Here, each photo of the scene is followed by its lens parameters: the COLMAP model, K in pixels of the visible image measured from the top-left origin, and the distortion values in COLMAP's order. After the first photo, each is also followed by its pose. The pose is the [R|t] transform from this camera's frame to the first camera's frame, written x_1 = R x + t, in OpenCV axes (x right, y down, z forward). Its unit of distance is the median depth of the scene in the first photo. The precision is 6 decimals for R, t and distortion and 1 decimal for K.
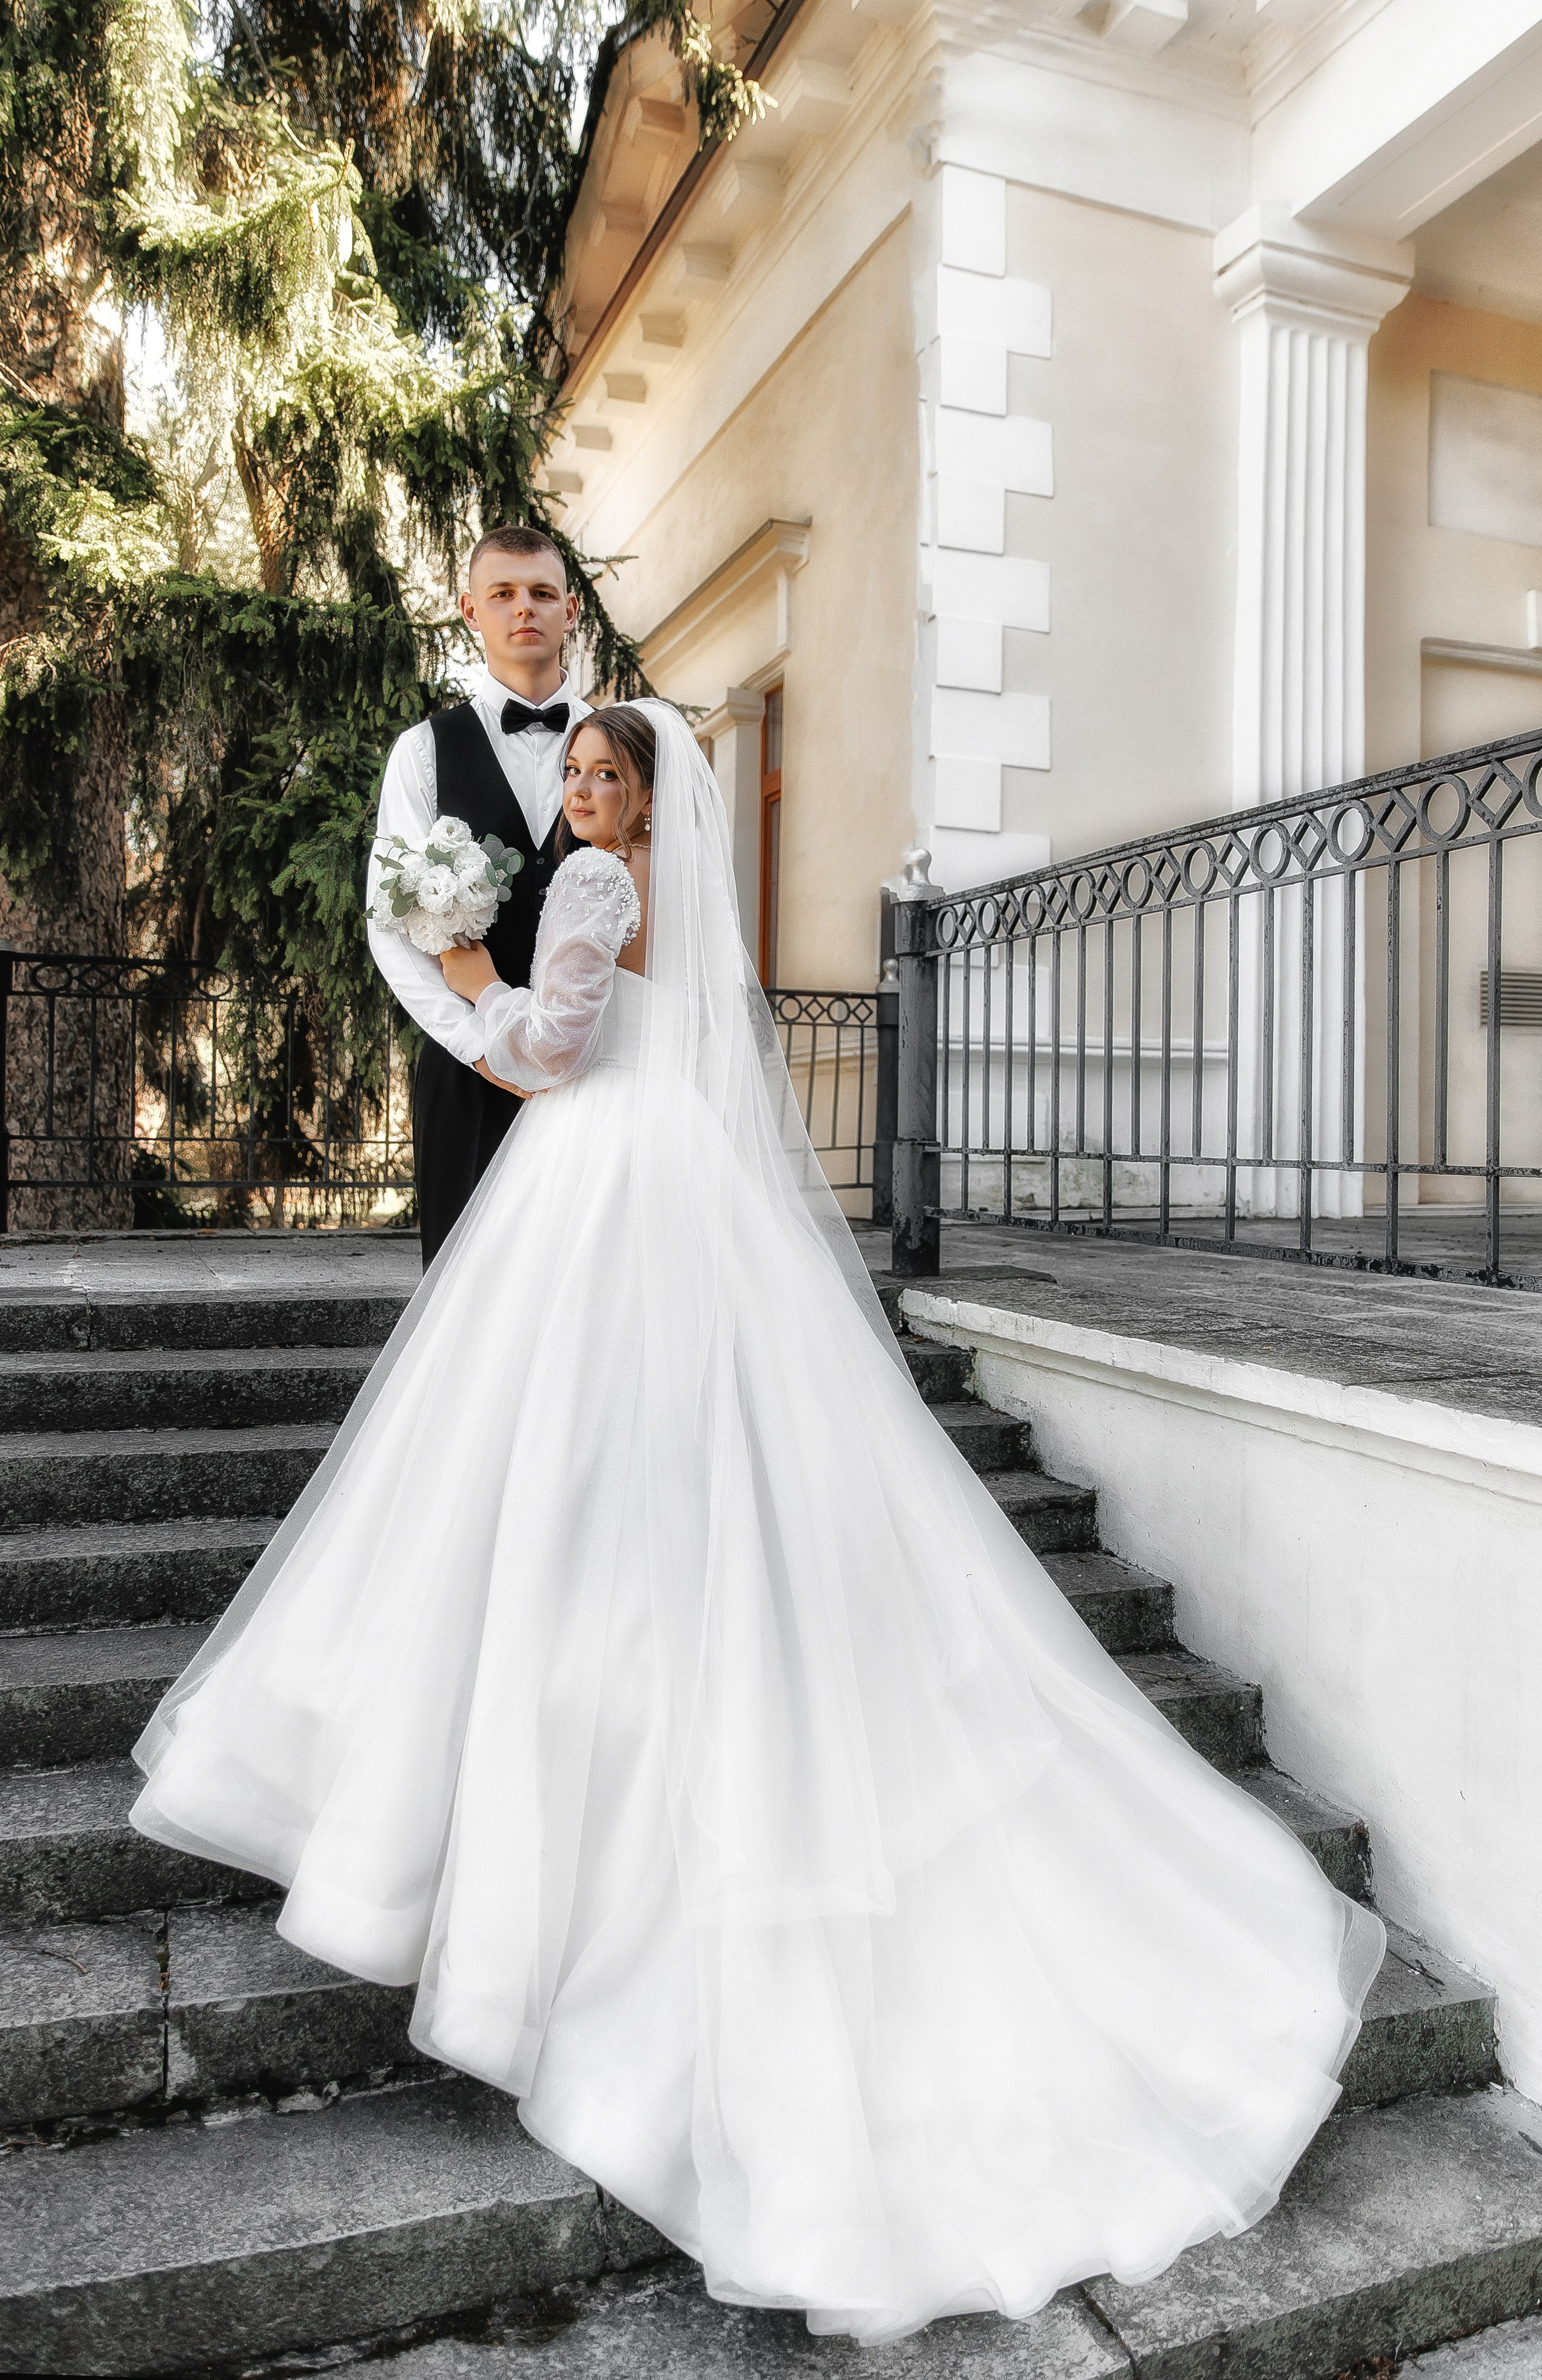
lens RADIAL K [[1616.9, 0, 776.6], [0, 1616.9, 1155.7], [0, 0, 1]] dist [0.002939, -0.000836]
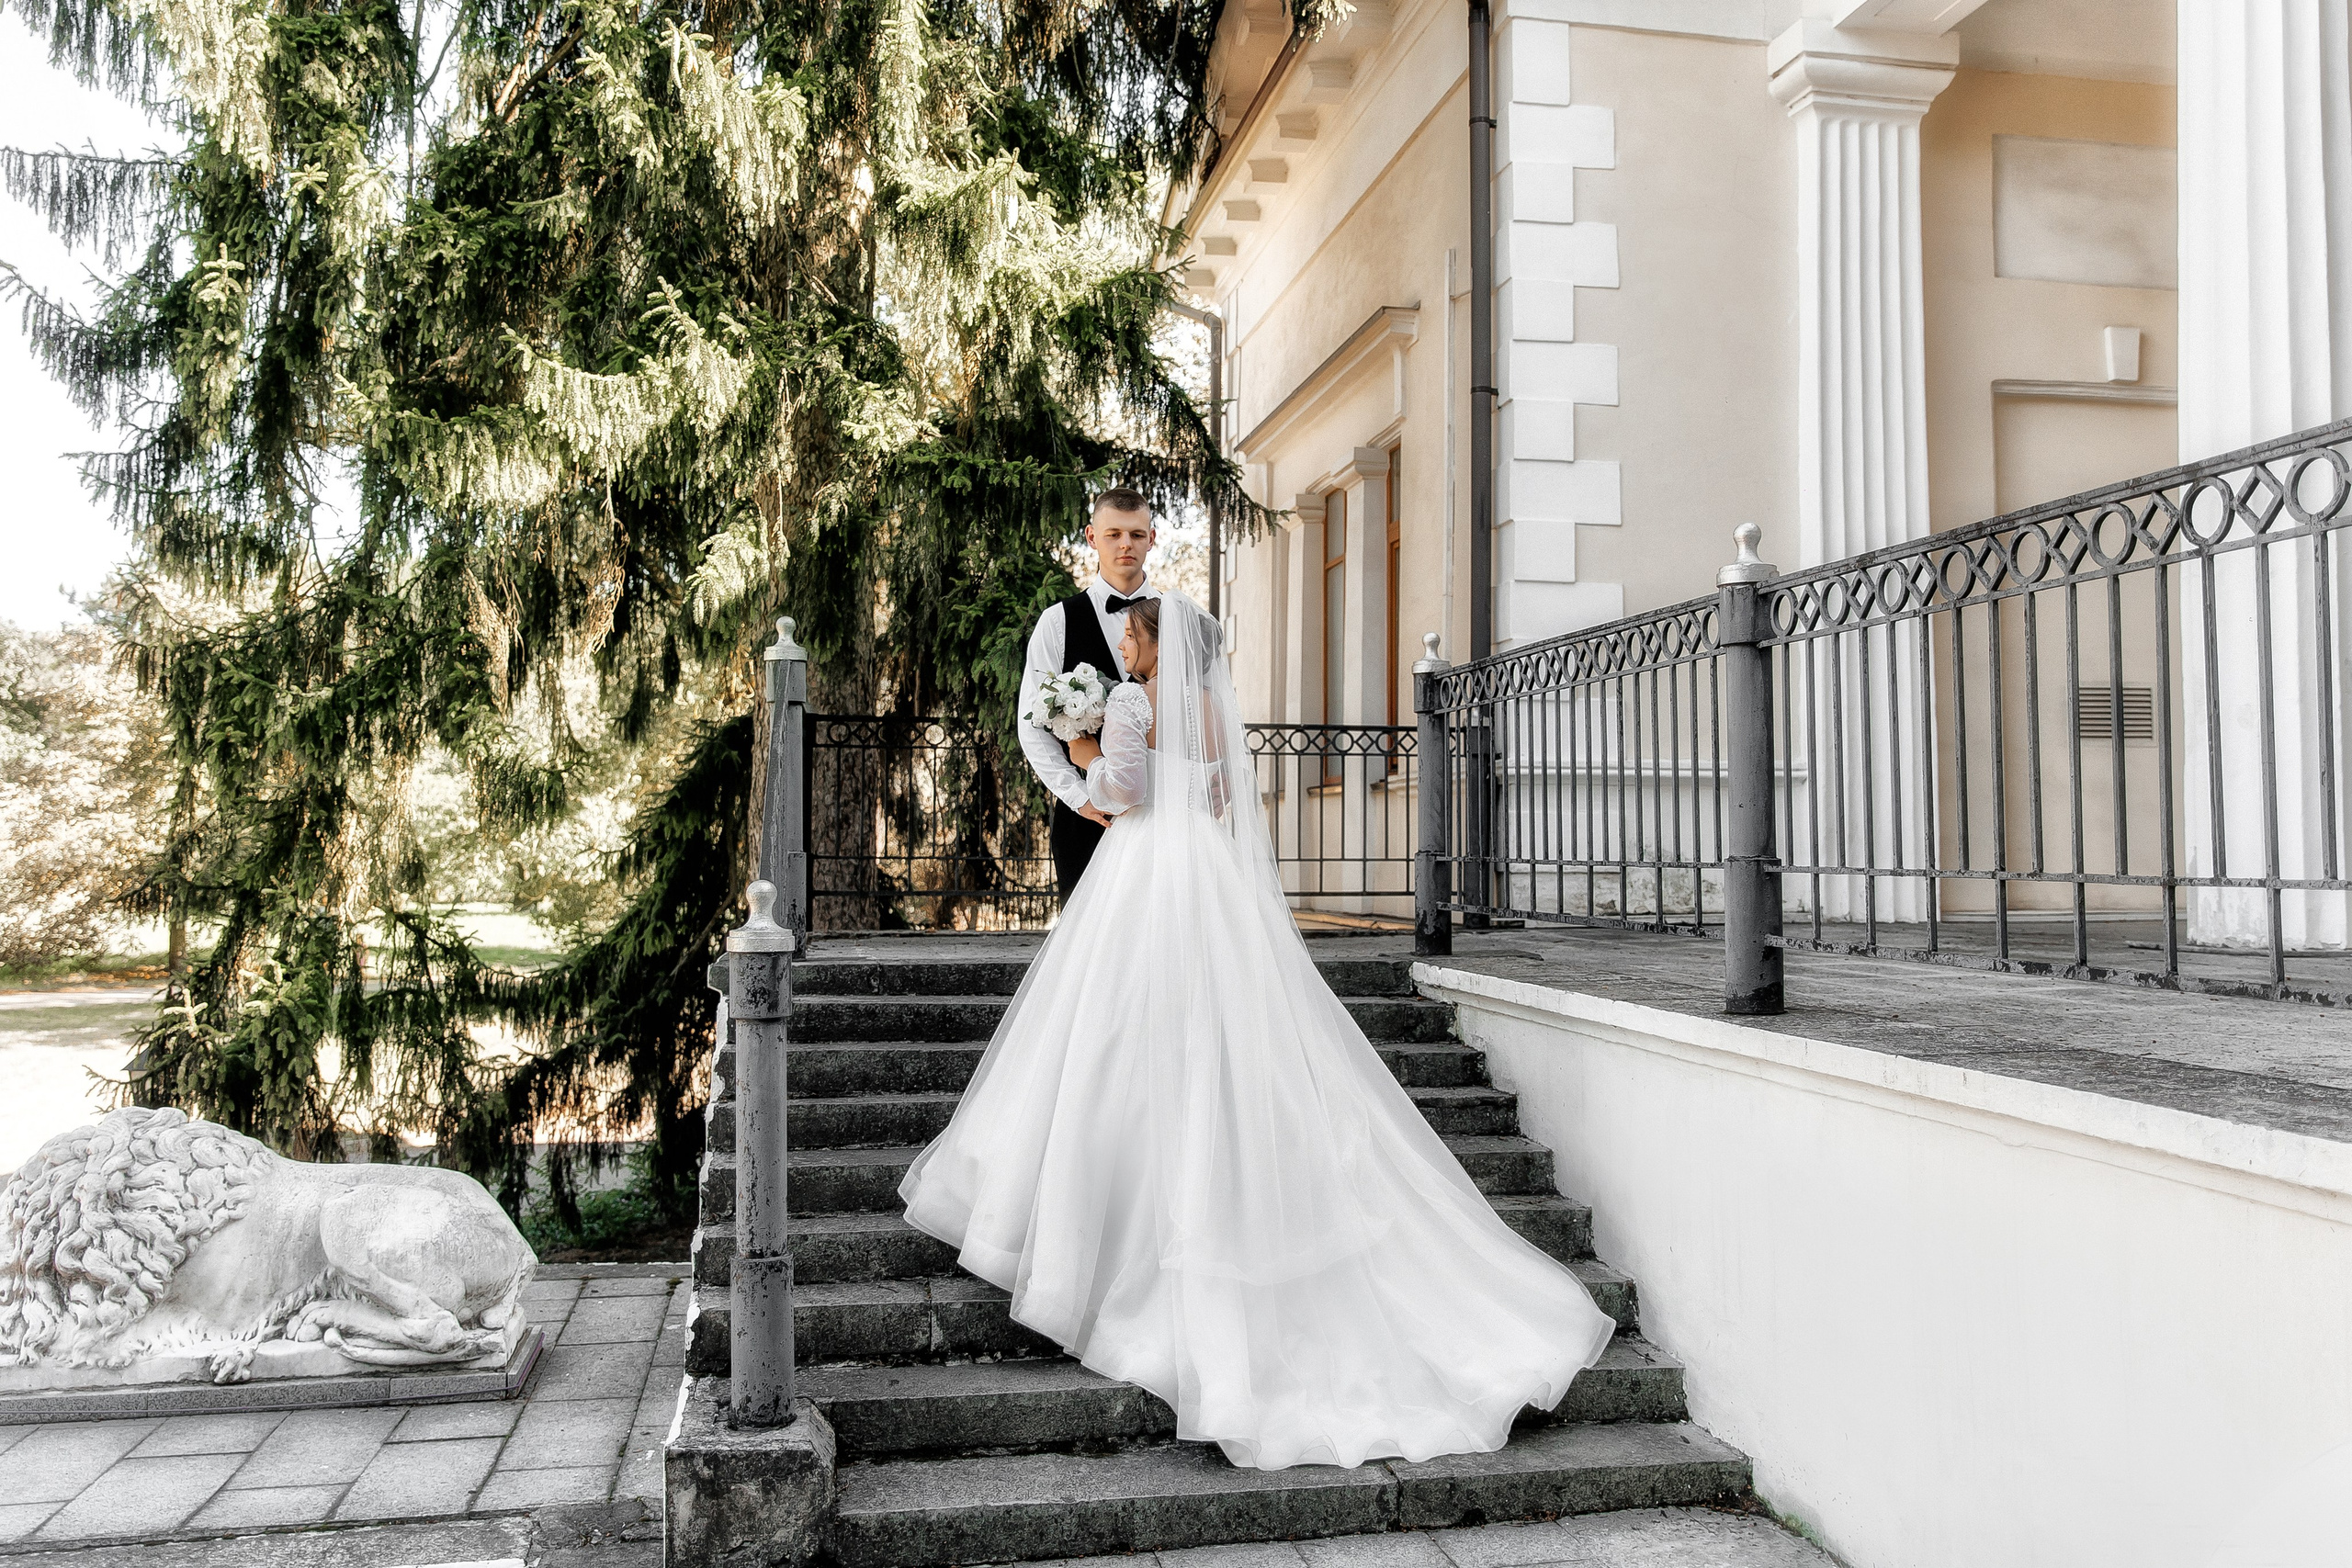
lens RADIAL K [[1884.0, 0, 1176.0], [0, 1884.0, 784.0], [0, 0, 1]] dist [0.002290, 0.004173]
pose [[0.982718, -0.016141, -0.184406, 0.105063], [0.006945, 0.998705, -0.050406, 0.007133], [0.184981, 0.048254, 0.981557, -0.350973]]
